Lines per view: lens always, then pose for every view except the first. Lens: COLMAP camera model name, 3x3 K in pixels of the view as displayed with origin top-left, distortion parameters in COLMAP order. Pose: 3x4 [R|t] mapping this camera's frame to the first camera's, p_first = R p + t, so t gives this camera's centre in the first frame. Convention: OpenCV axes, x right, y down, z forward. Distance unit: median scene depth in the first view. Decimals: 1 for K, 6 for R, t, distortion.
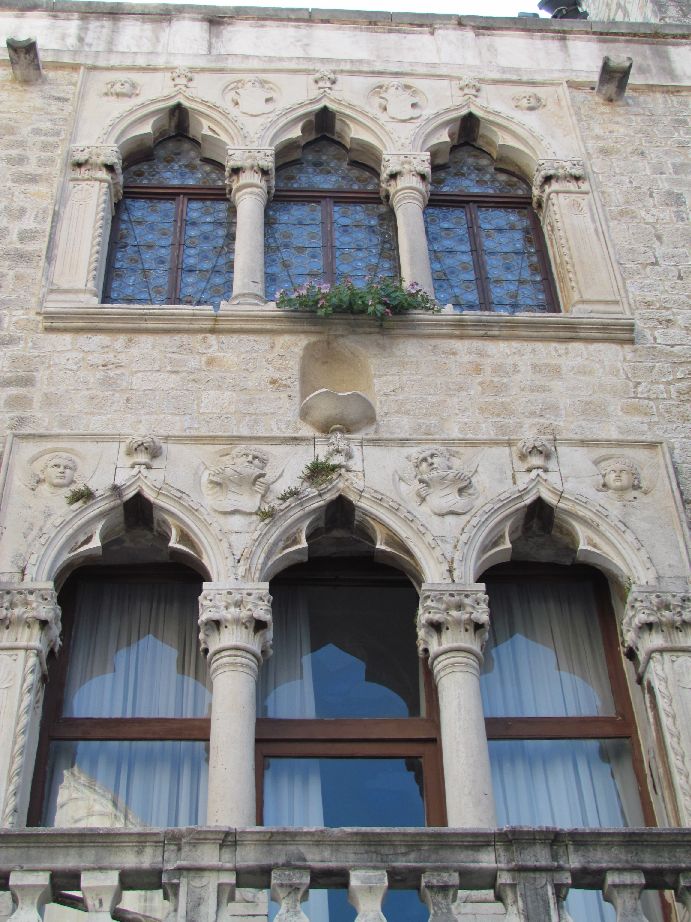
lens RADIAL K [[1502.2, 0, 345.5], [0, 1502.2, 461.0], [0, 0, 1]] dist [-0.050345, -0.071519]
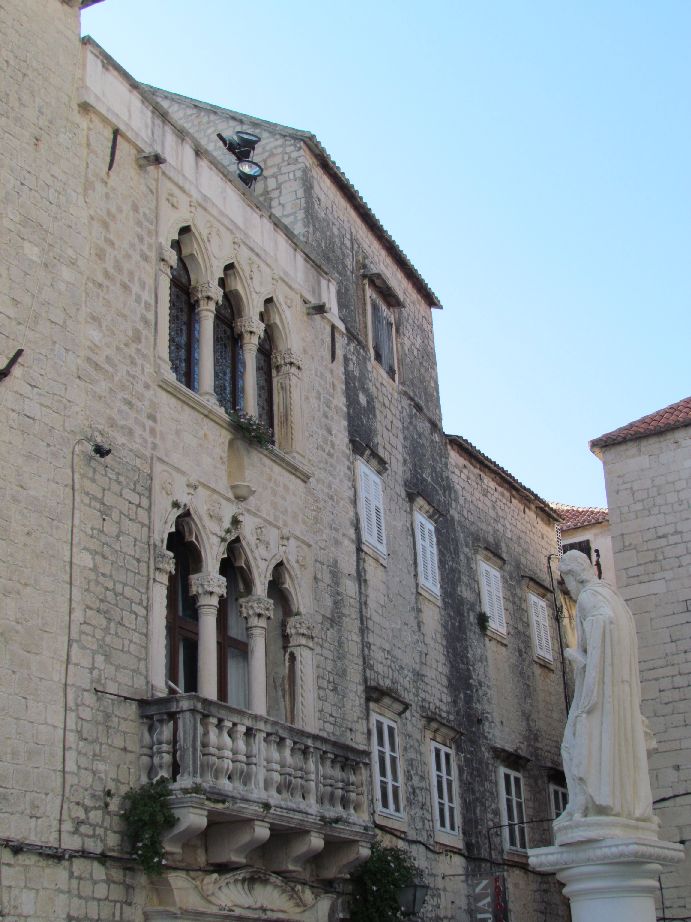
lens RADIAL K [[1369.0, 0, 345.5], [0, 1369.0, 461.0], [0, 0, 1]] dist [-0.022036, -0.011304]
pose [[0.500641, 0.340731, 0.795777, -1.594043], [-0.592196, 0.805316, 0.027749, -0.219991], [-0.631397, -0.485149, 0.604953, -0.312311]]
